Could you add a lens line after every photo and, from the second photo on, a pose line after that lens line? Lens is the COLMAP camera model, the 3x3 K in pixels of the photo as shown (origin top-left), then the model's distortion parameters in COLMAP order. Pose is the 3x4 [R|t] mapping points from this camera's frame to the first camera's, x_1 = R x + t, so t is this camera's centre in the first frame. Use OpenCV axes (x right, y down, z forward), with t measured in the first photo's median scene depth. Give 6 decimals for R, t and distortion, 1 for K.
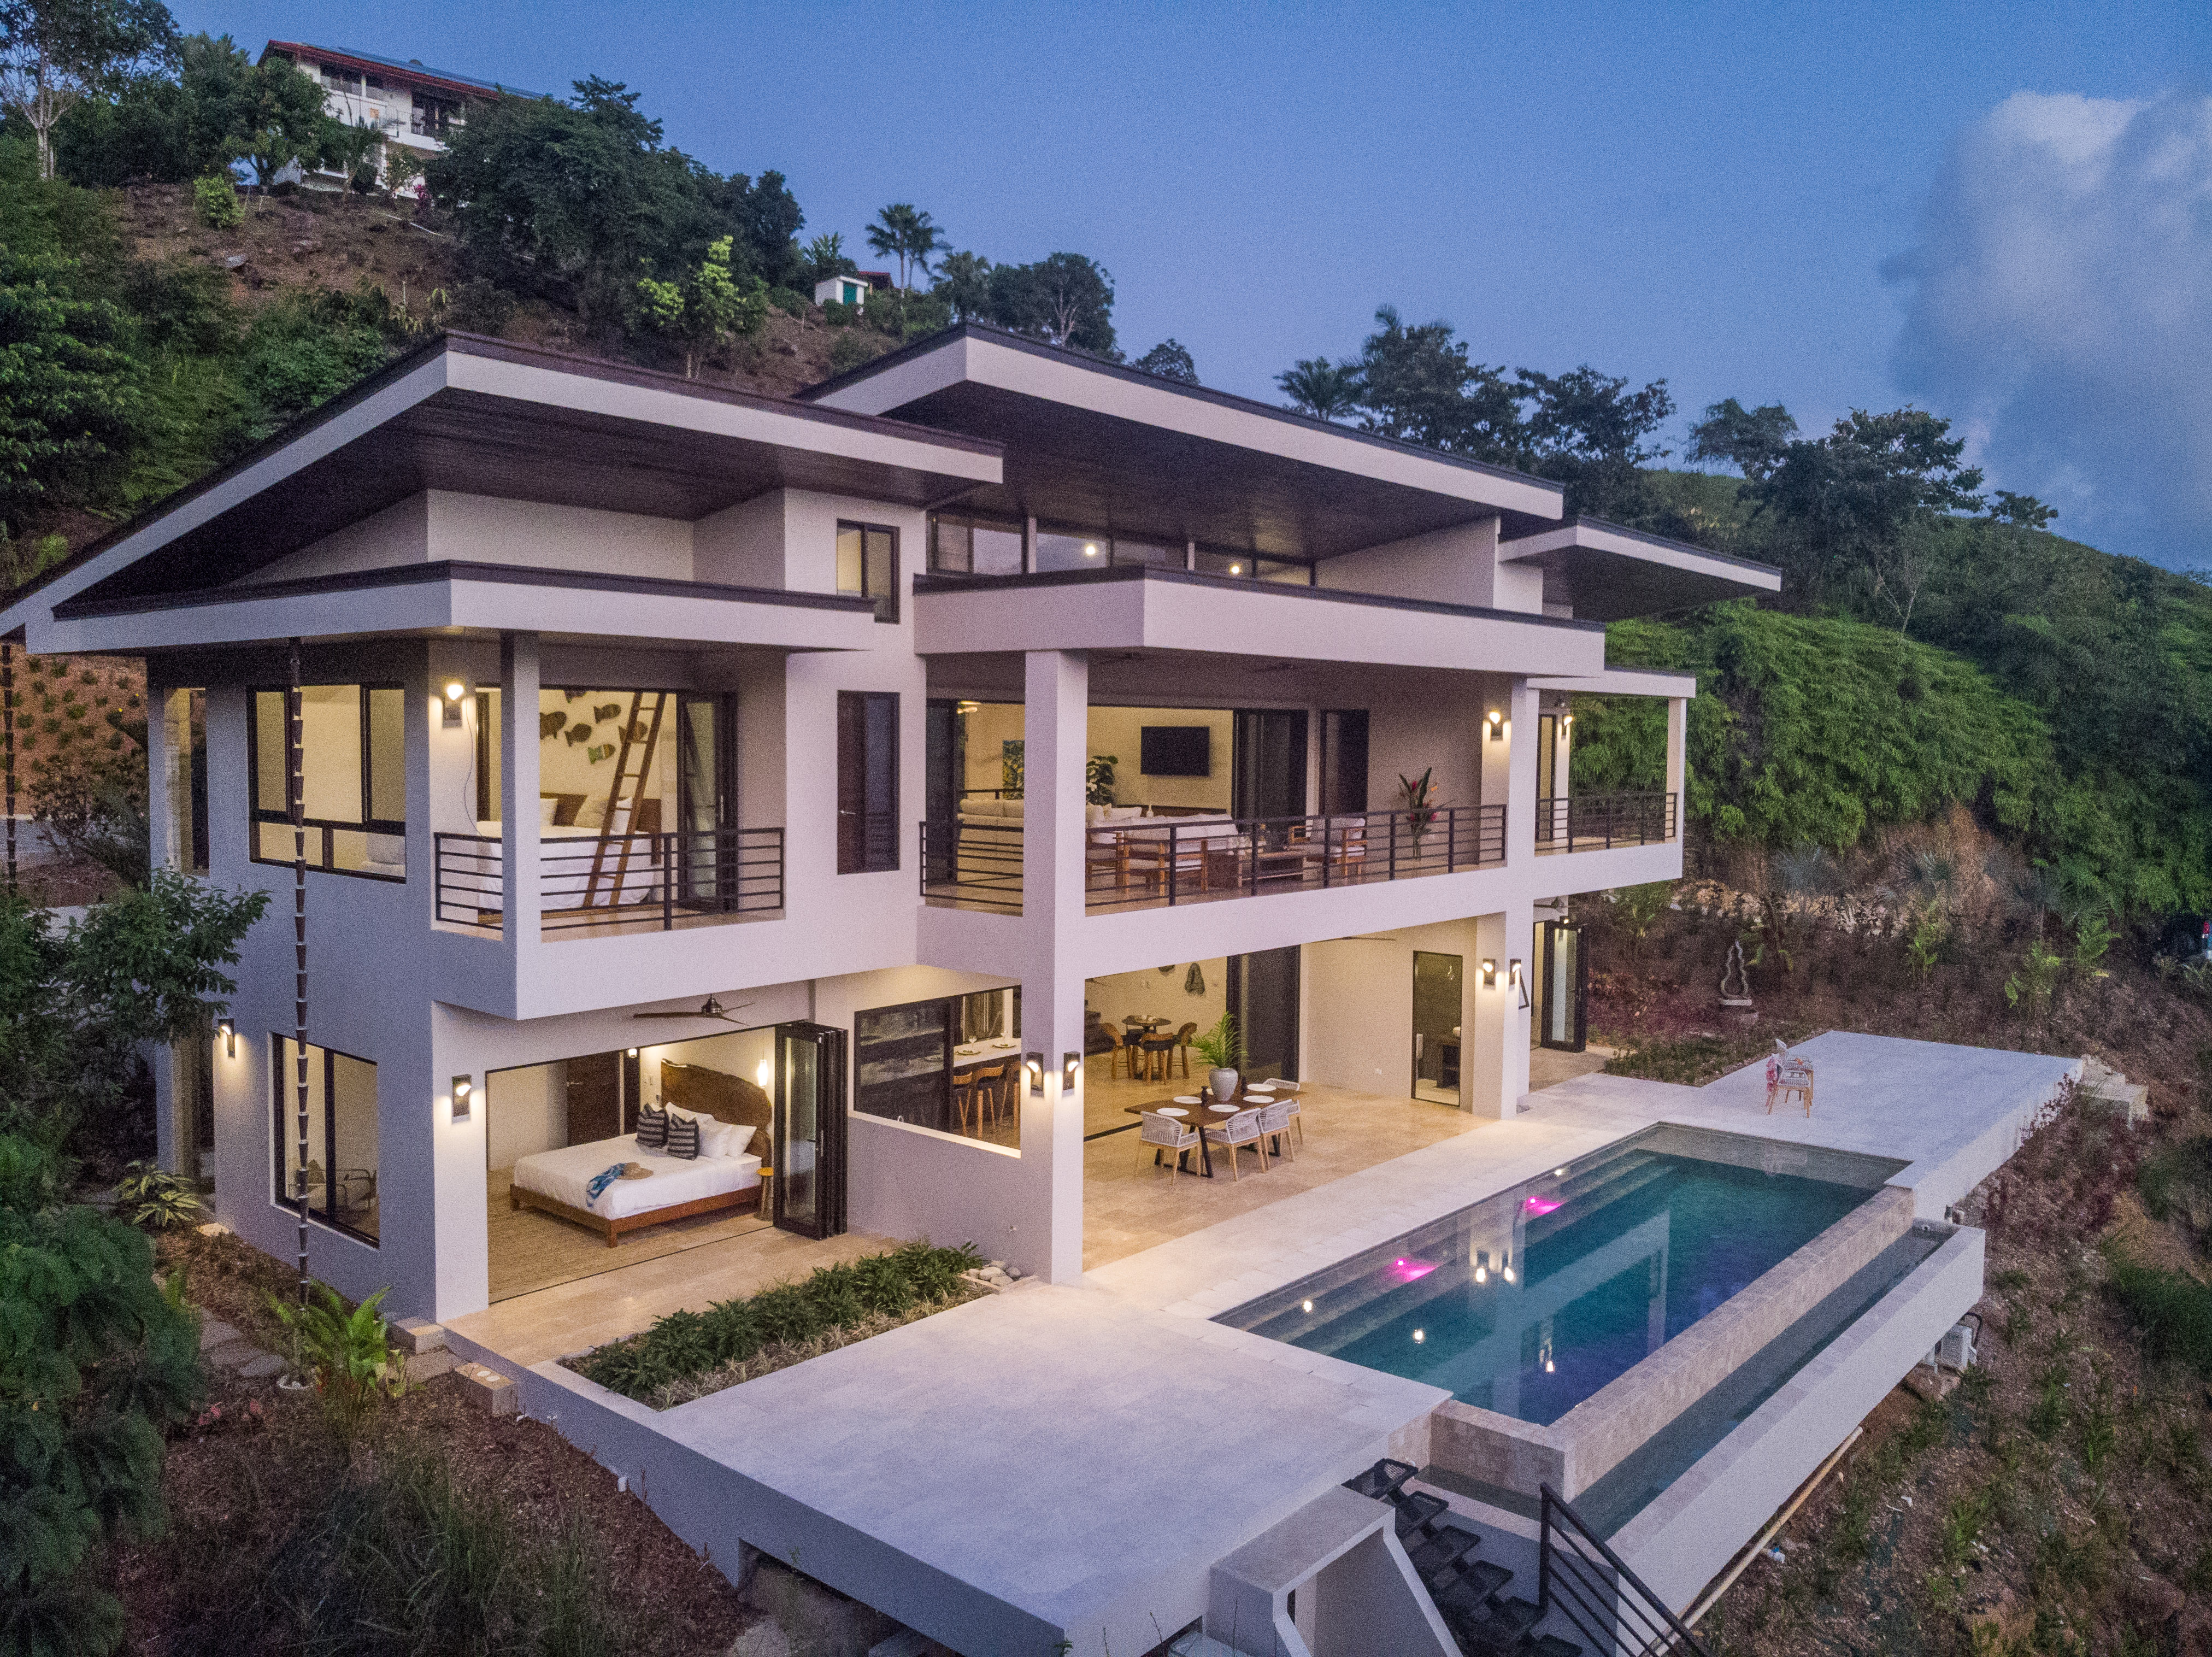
lens RADIAL K [[1643.3, 0, 1092.9], [0, 1643.3, 829.7], [0, 0, 1]] dist [-0.004604, 0.012082]
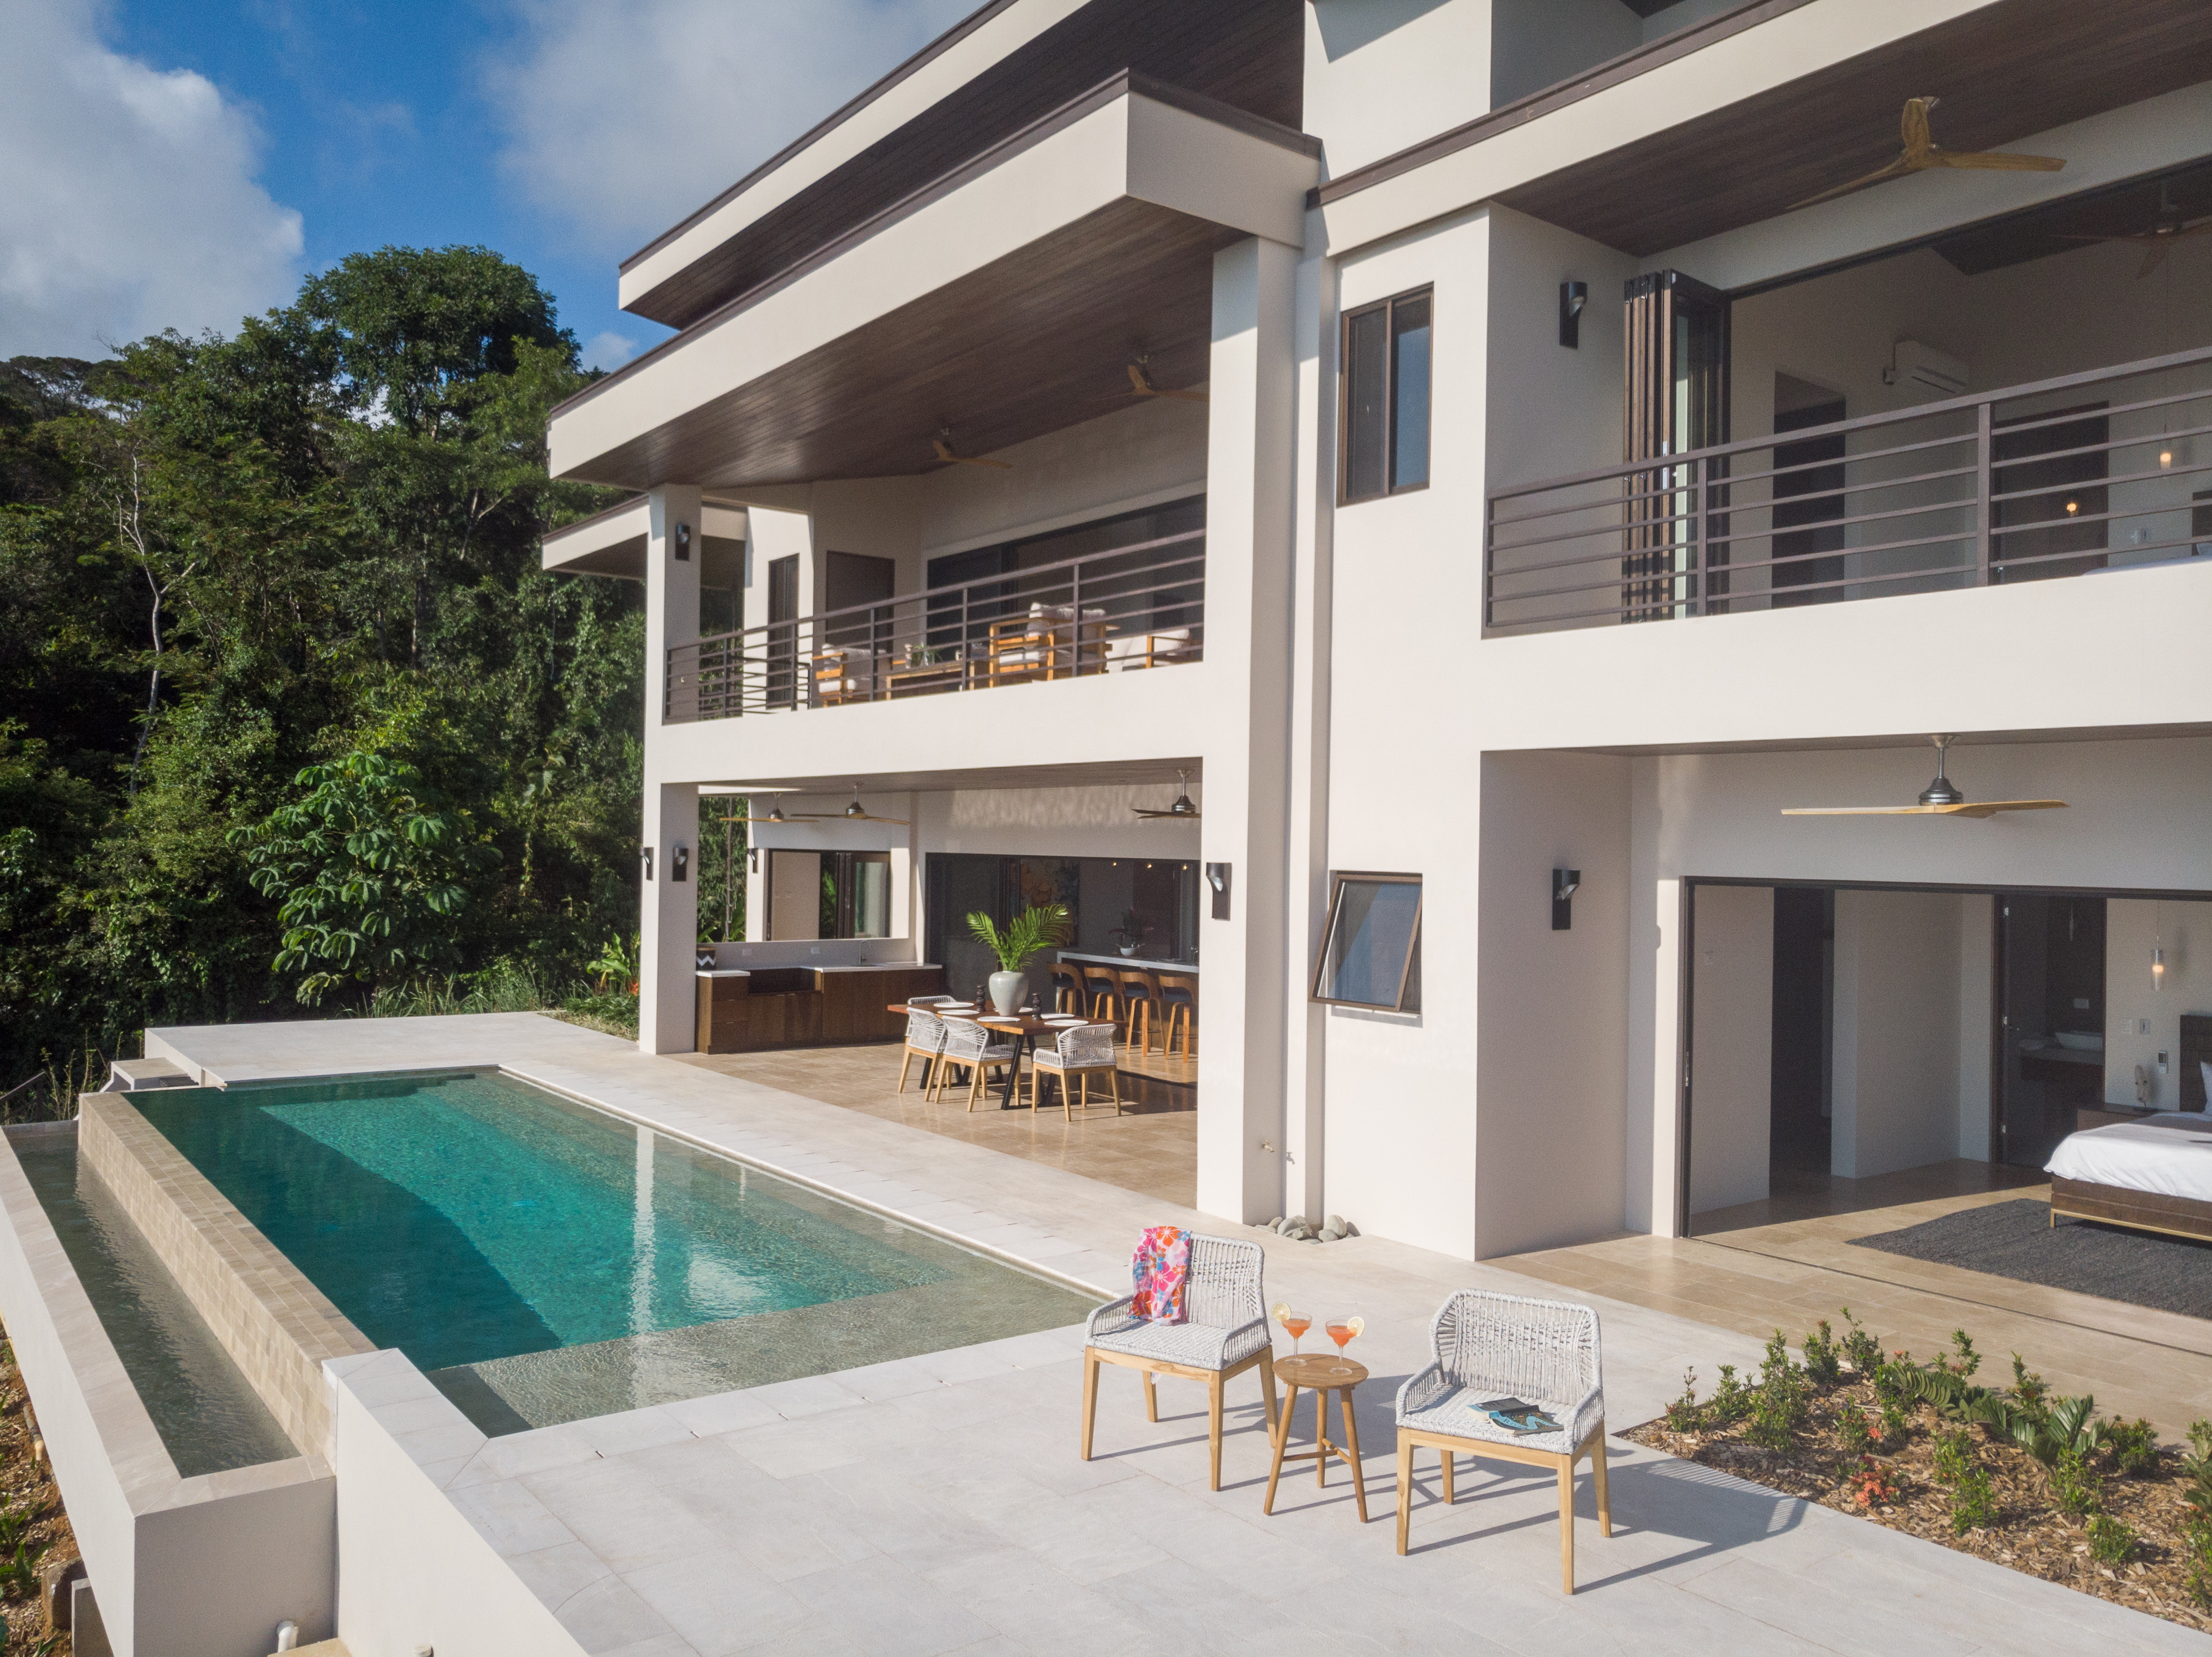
lens RADIAL K [[1661.4, 0, 1095.0], [0, 1661.4, 829.2], [0, 0, 1]] dist [-0.015271, 0.029565]
pose [[-0.215083, -0.020935, -0.976371, 0.673613], [-0.073789, 0.997261, -0.005128, 0.070563], [0.973804, 0.070943, -0.216038, 1.007514]]
